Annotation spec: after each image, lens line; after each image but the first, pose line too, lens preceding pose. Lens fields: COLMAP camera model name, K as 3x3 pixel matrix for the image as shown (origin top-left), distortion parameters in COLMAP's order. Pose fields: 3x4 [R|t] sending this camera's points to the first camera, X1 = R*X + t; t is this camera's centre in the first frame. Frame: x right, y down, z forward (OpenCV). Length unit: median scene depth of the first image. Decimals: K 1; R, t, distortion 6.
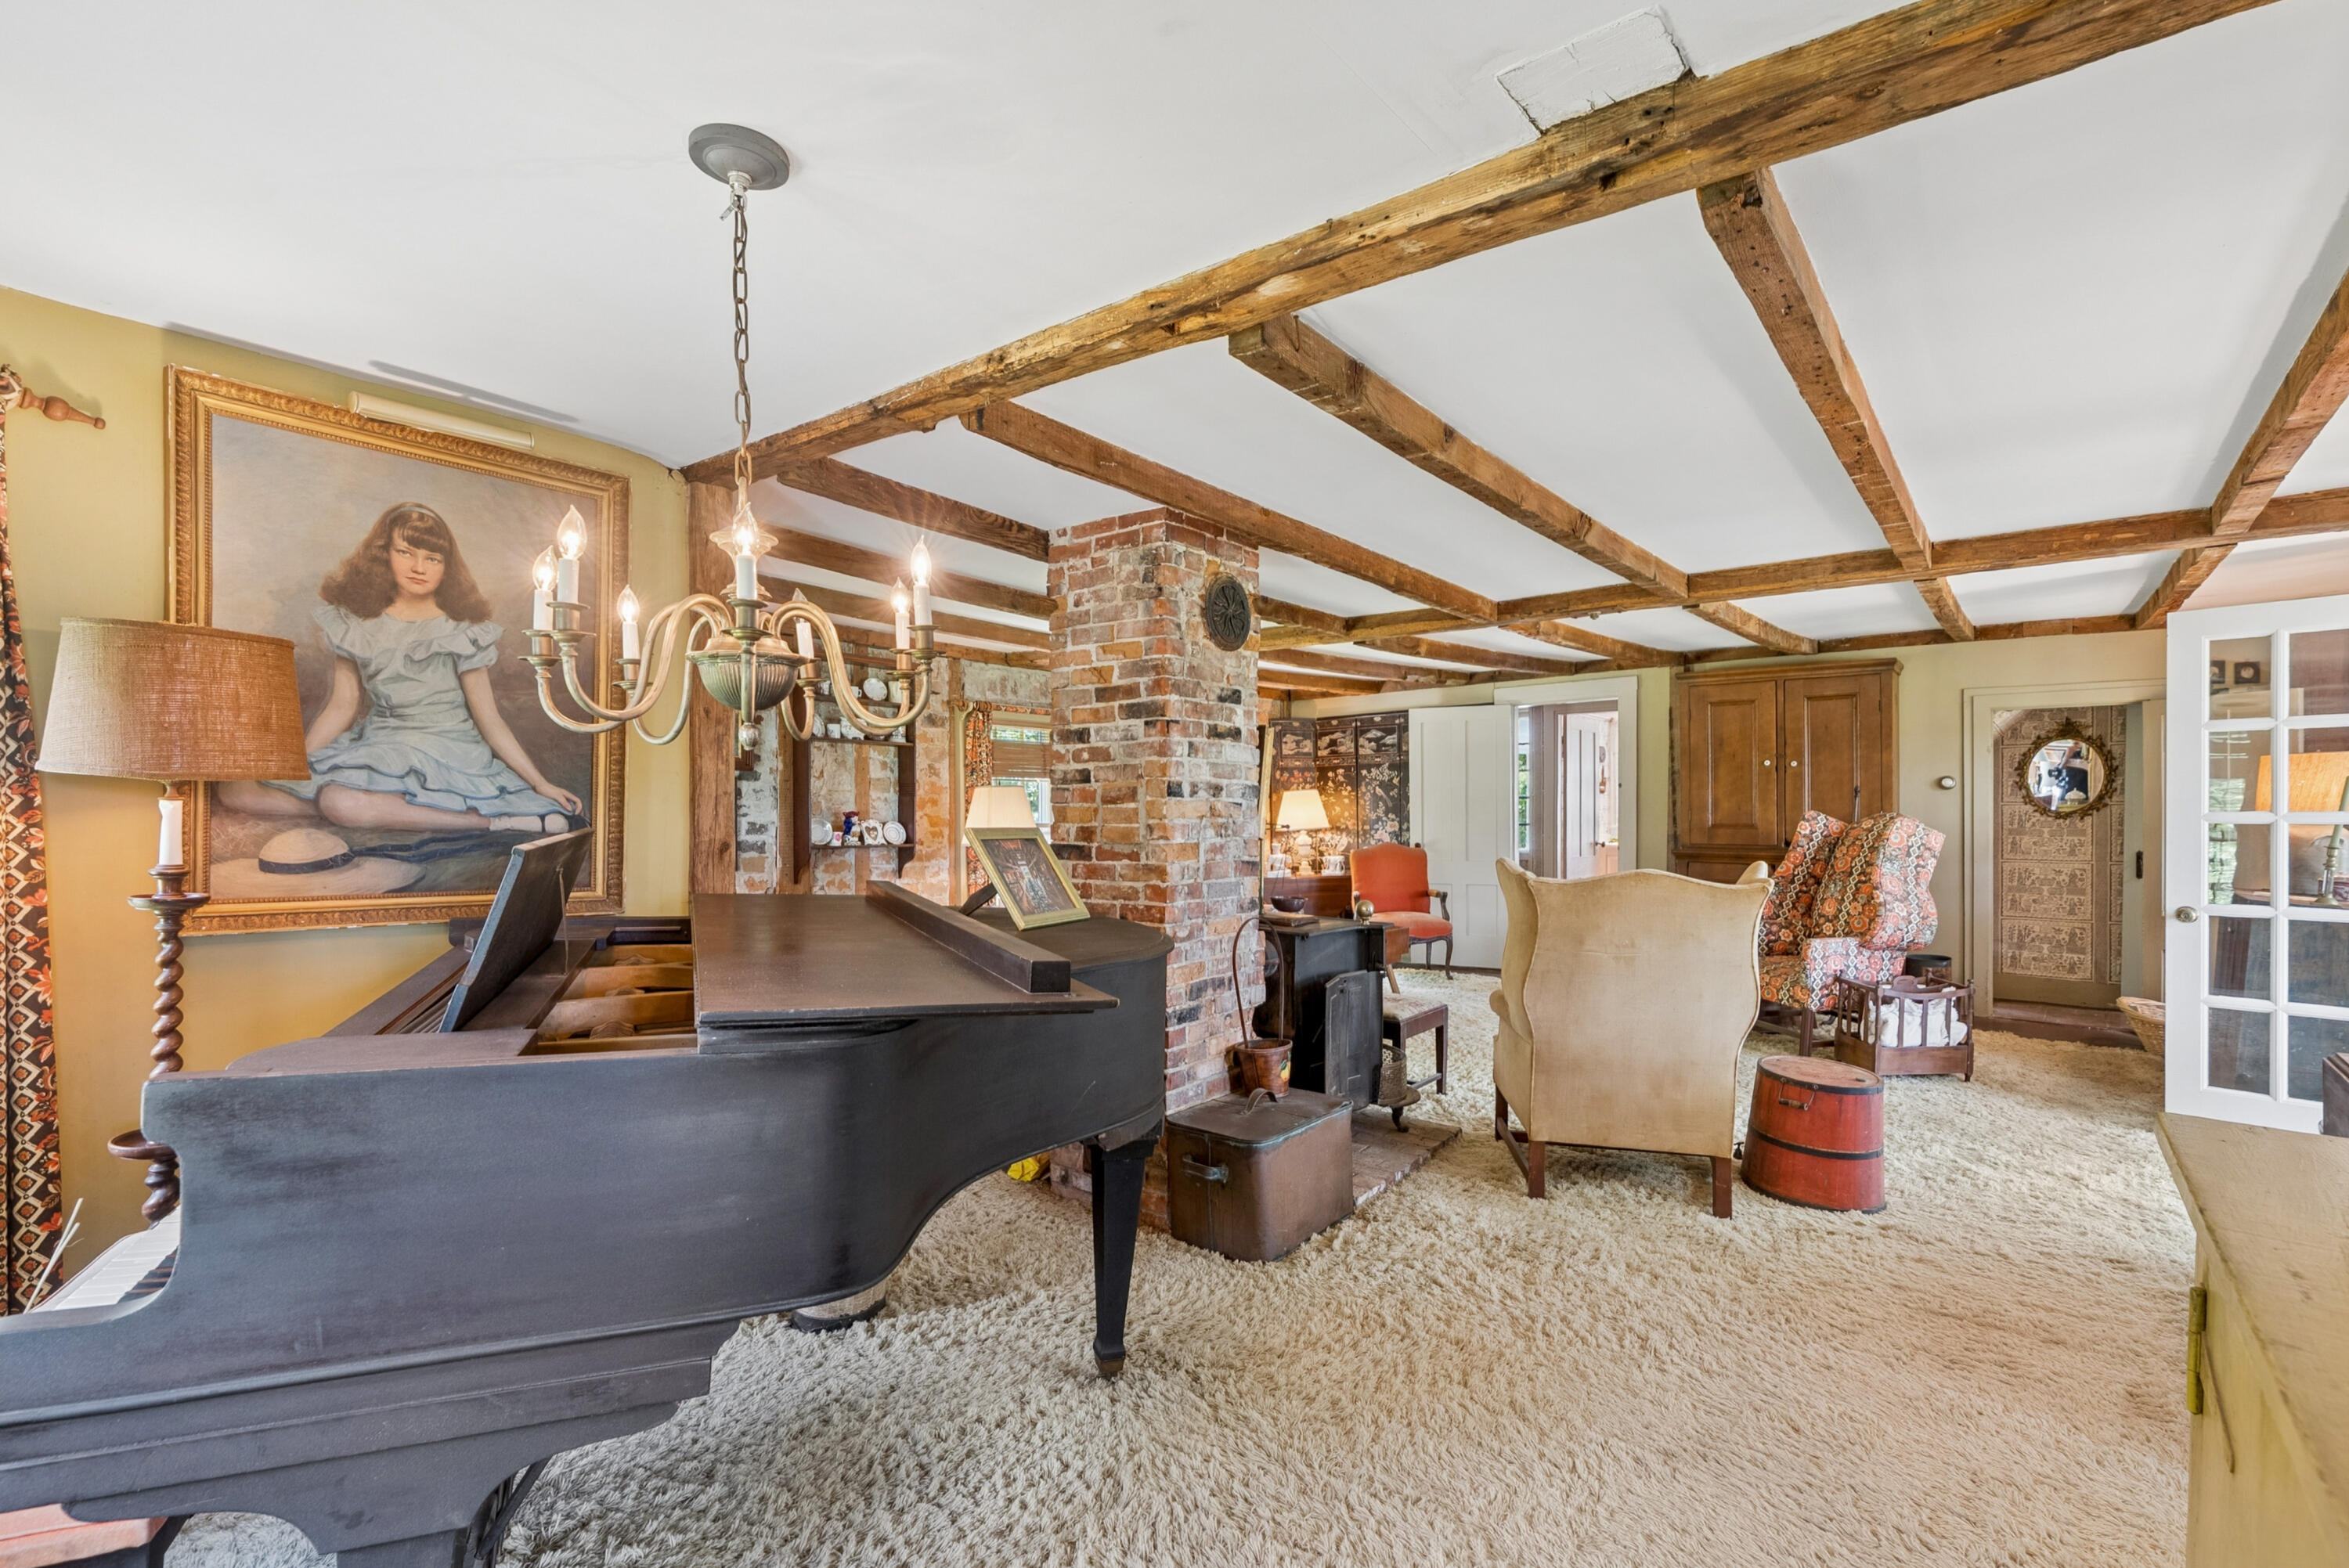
lens RADIAL K [[1088.6, 0, 1178.0], [0, 1088.6, 823.3], [0, 0, 1]] dist [-0.002546, -0.000045]
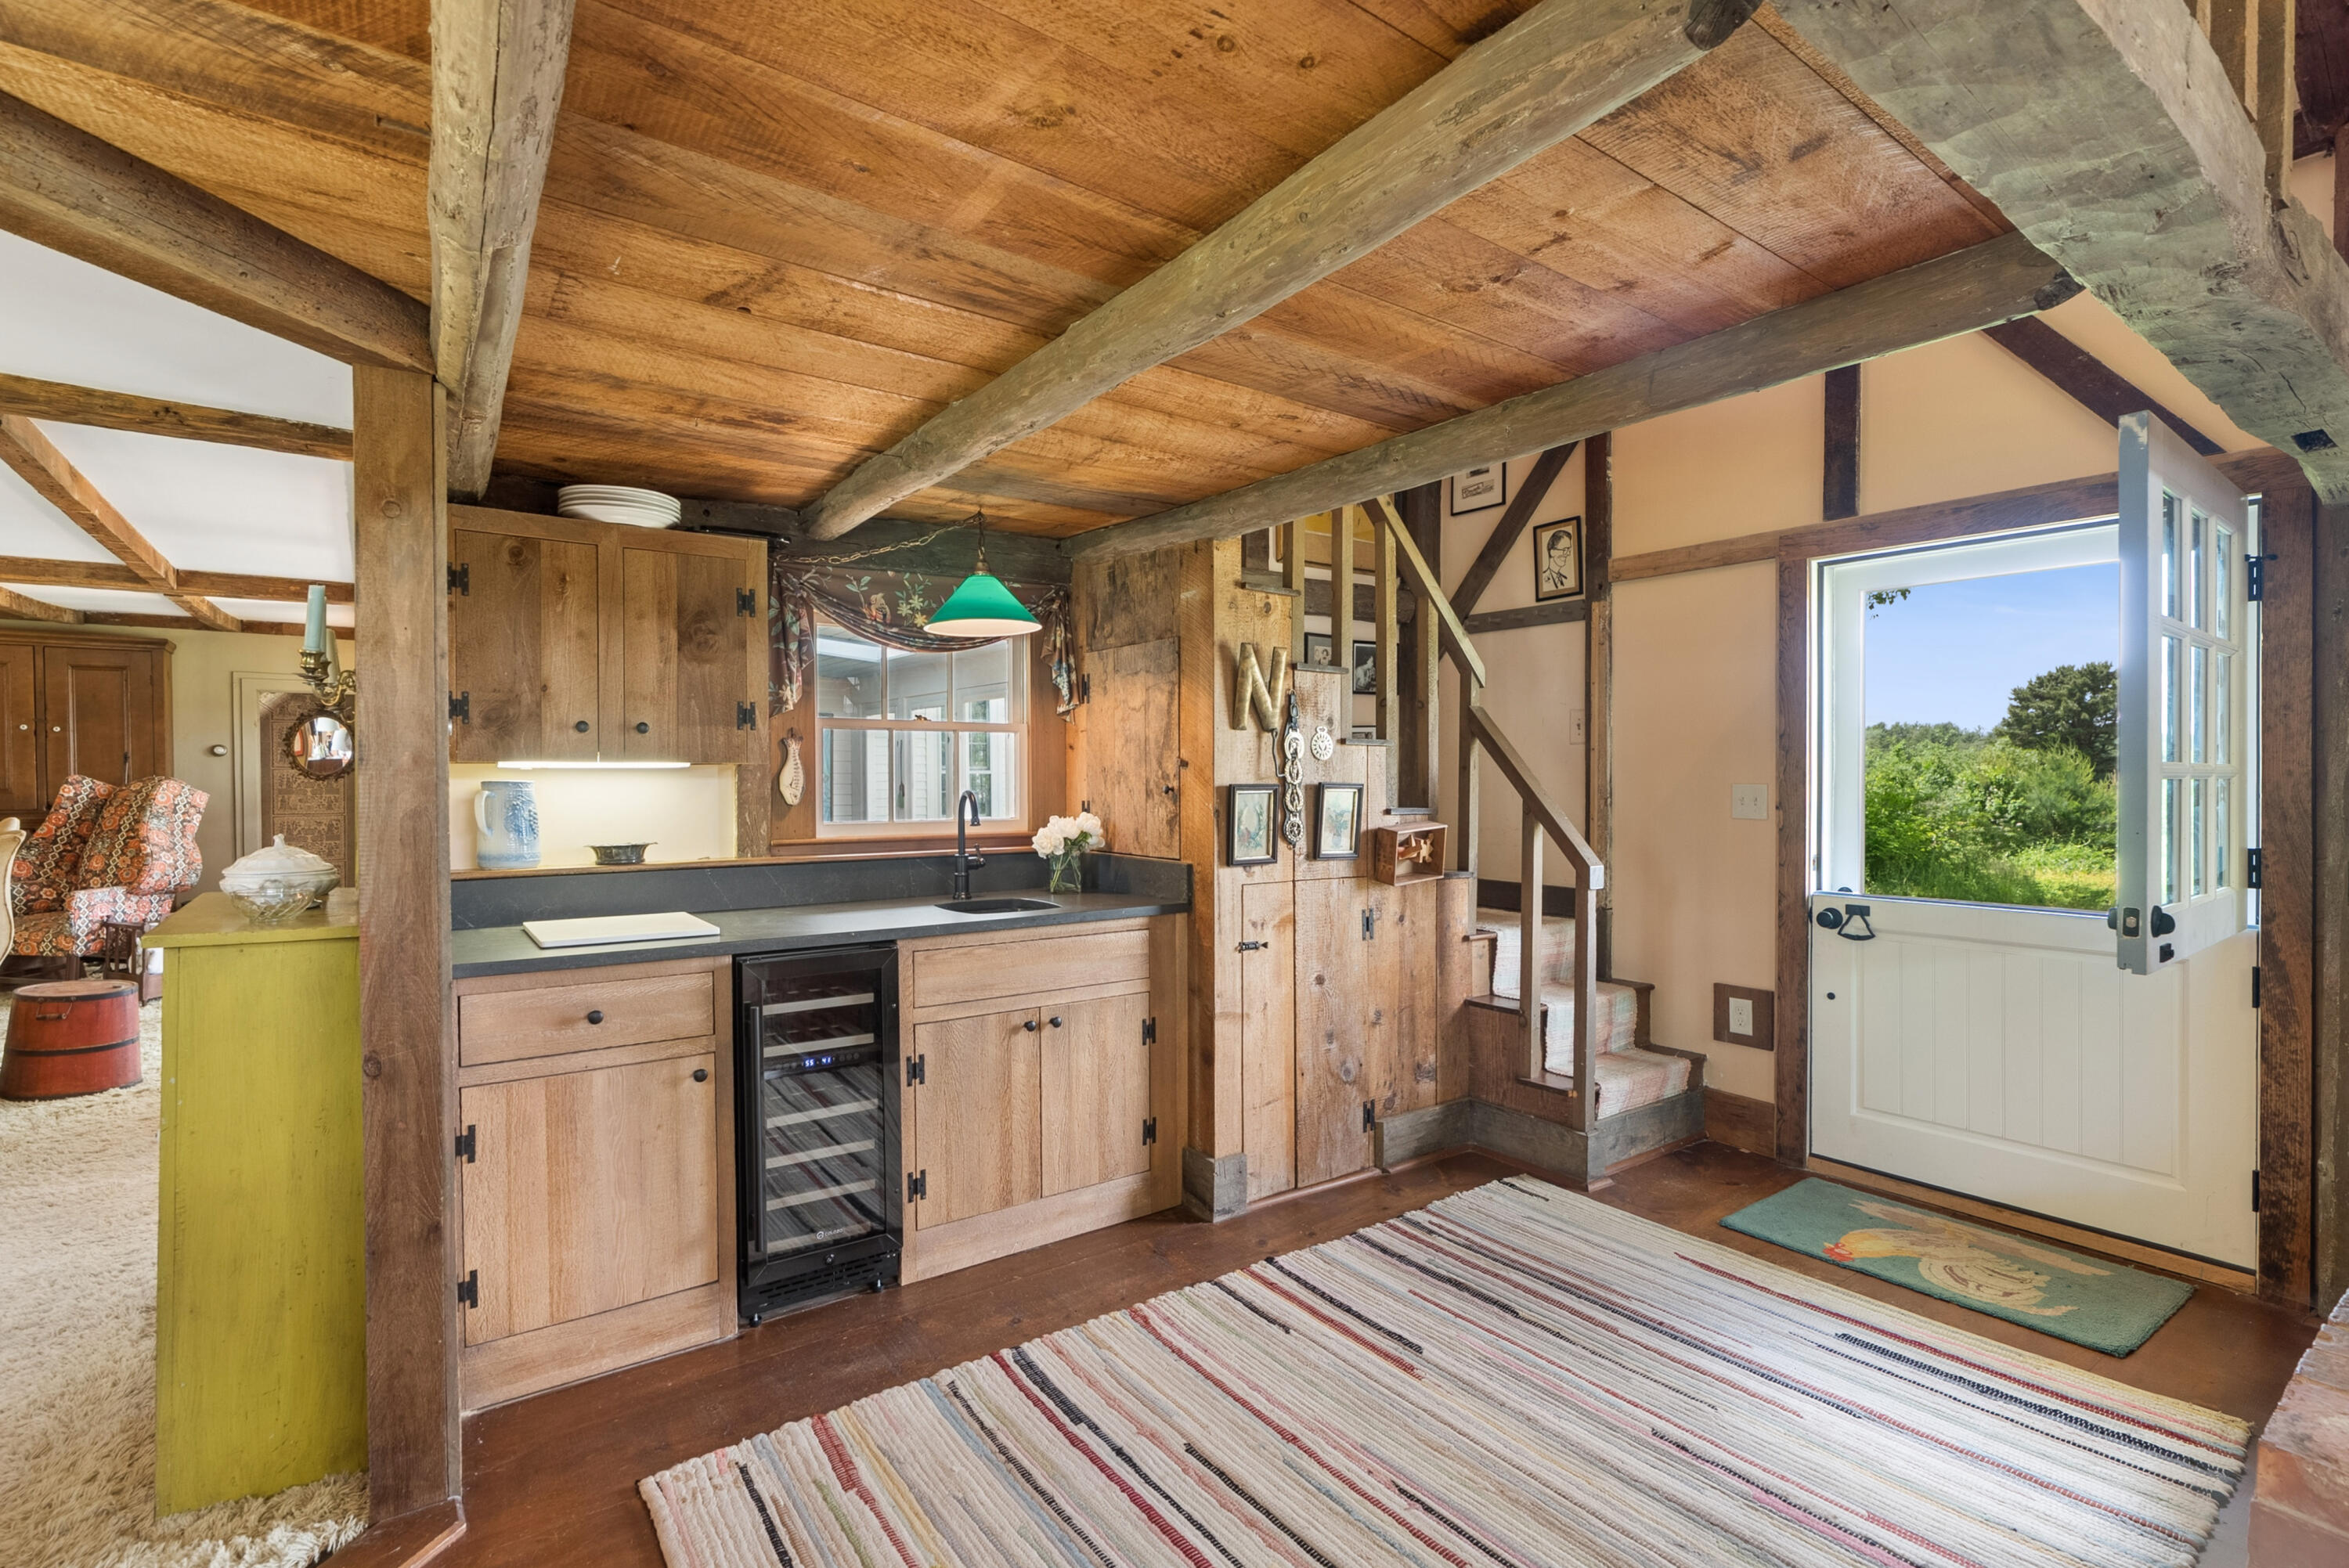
lens RADIAL K [[1079.9, 0, 1174.9], [0, 1079.9, 778.3], [0, 0, 1]] dist [-0.009396, -0.000538]
pose [[0.252364, -0.005941, 0.967614, -0.254521], [0.013230, 0.999909, 0.002689, 0.005409], [-0.967542, 0.012123, 0.252419, -0.489069]]
